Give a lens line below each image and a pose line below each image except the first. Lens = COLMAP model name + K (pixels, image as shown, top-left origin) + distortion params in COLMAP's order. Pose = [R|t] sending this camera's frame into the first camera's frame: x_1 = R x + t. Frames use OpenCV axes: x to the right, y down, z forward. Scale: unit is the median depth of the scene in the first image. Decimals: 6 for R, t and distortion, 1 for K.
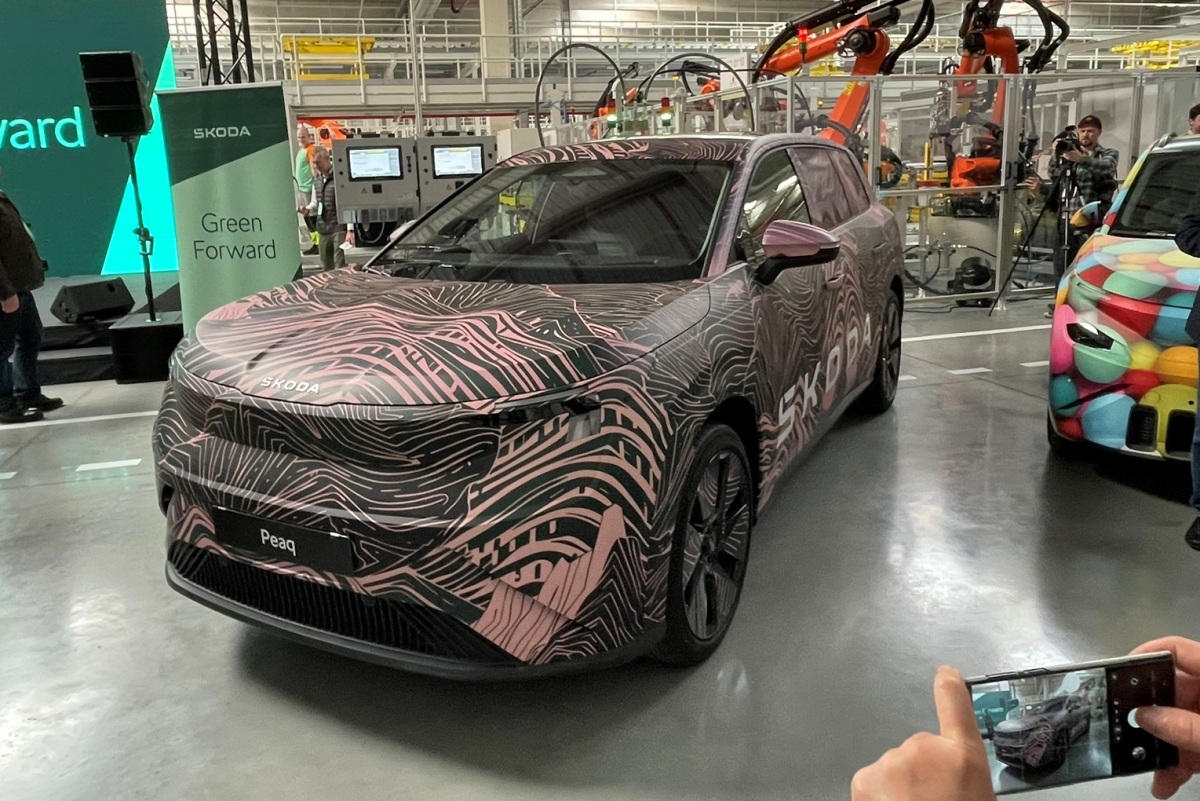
lens RADIAL K [[874.4, 0, 599.1], [0, 874.4, 339.5], [0, 0, 1]] dist [-0.000079, -0.000375]
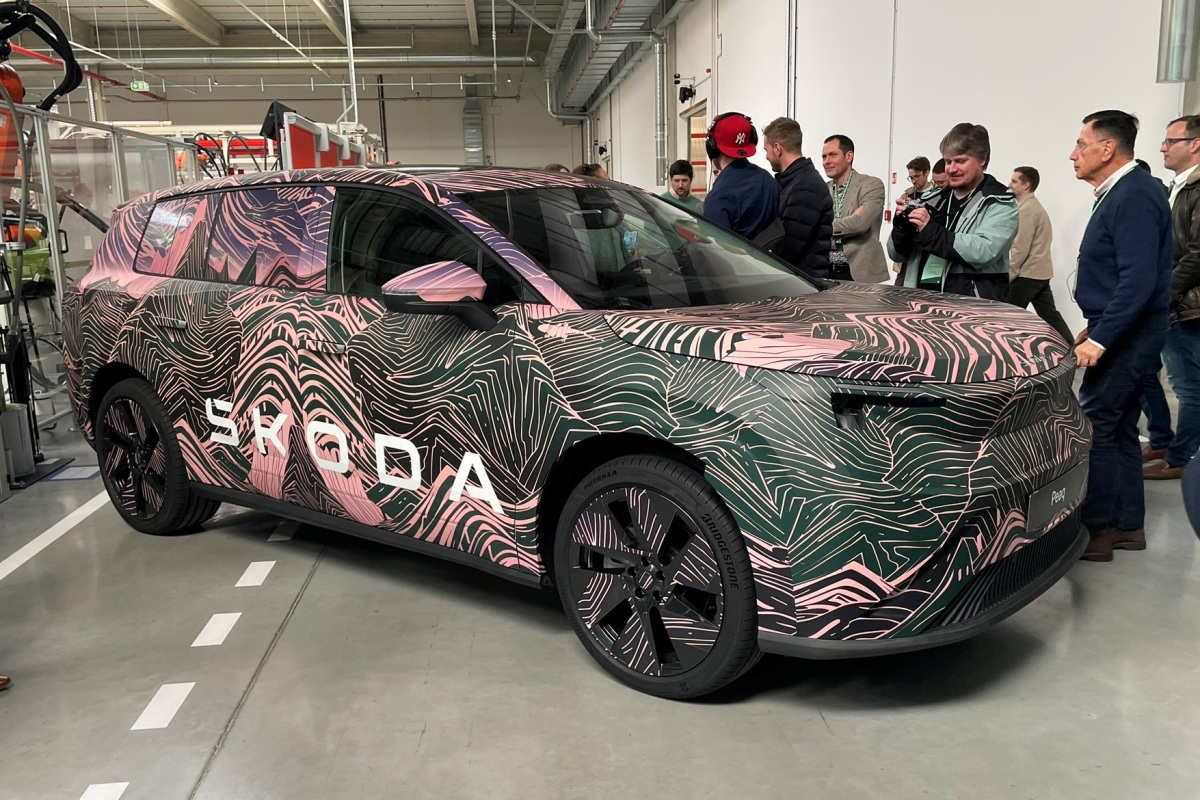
lens RADIAL K [[1046.5, 0, 600.6], [0, 1046.5, 436.7], [0, 0, 1]] dist [0.103183, -0.143326]
pose [[0.183386, -0.175127, 0.967316, -1.861682], [0.213102, 0.967687, 0.134794, -0.159964], [-0.959665, 0.181418, 0.214780, 1.308160]]
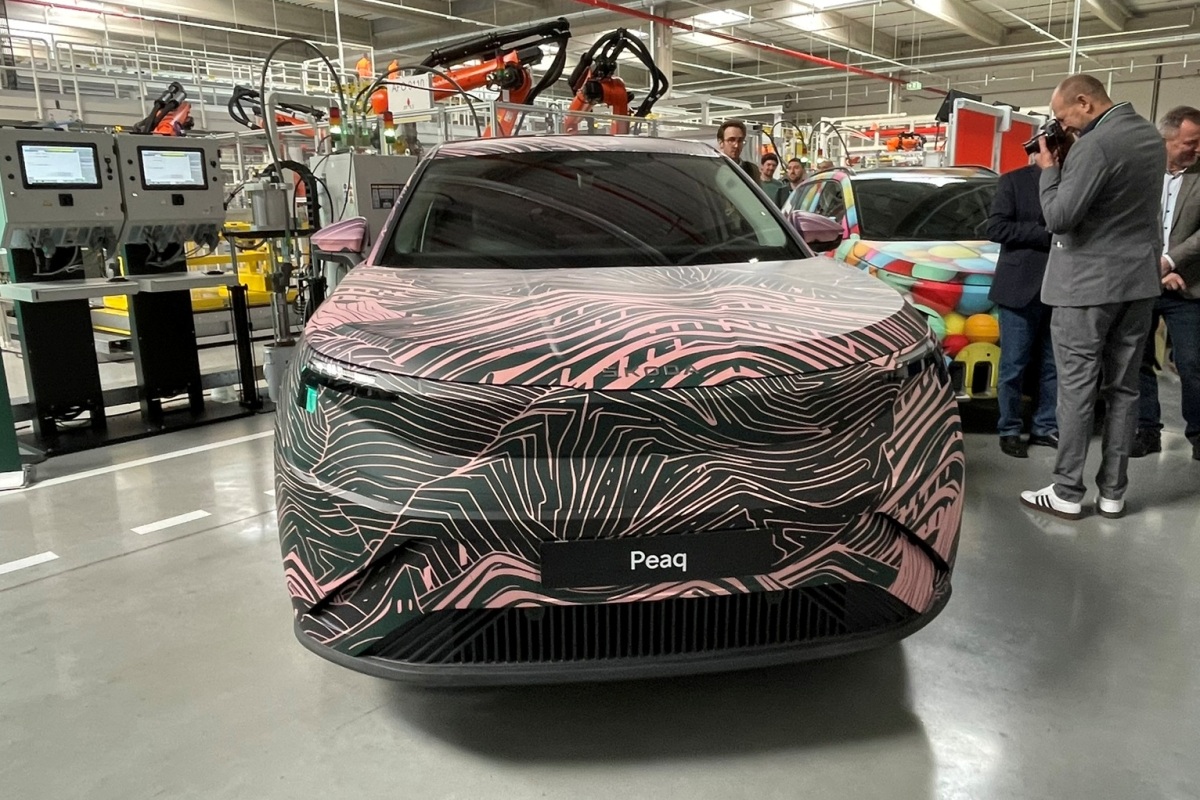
lens RADIAL K [[867.9, 0, 626.0], [0, 867.9, 400.5], [0, 0, 1]] dist [0.000536, -0.002160]
pose [[0.810480, -0.108596, 0.575612, -0.881710], [0.103678, 0.993745, 0.041499, 0.045396], [-0.576518, 0.026044, 0.816670, 0.357820]]
